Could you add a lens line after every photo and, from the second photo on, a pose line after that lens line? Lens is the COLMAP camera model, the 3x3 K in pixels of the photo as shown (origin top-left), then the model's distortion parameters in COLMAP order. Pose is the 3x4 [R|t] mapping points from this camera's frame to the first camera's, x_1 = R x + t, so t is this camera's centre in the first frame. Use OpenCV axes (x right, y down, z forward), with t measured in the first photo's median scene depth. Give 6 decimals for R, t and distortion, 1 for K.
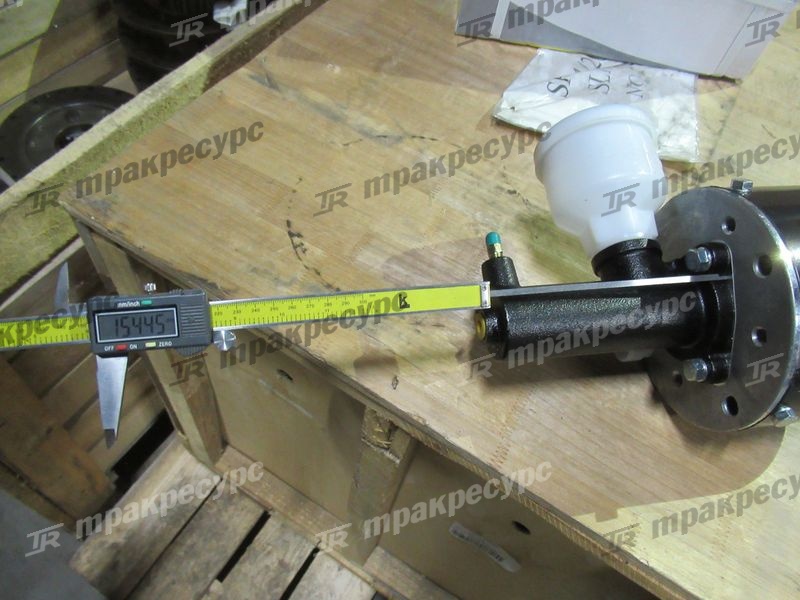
lens RADIAL K [[619.0, 0, 388.0], [0, 619.0, 295.0], [0, 0, 1]] dist [-0.005068, -0.016185]
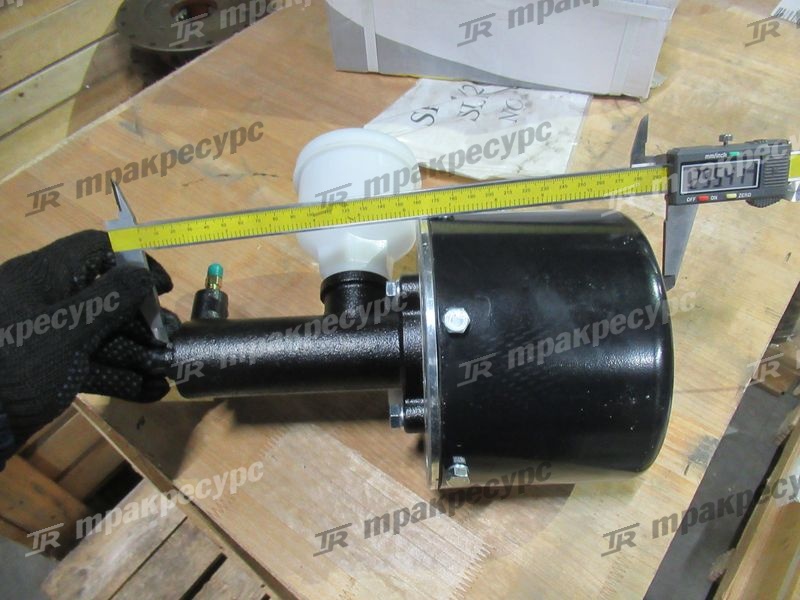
lens RADIAL K [[619.0, 0, 388.0], [0, 619.0, 295.0], [0, 0, 1]] dist [-0.005068, -0.016185]
pose [[0.983948, -0.003929, -0.178410, 0.368079], [-0.006606, 0.998270, -0.058421, -0.004870], [0.178331, 0.058661, 0.982220, 0.063262]]
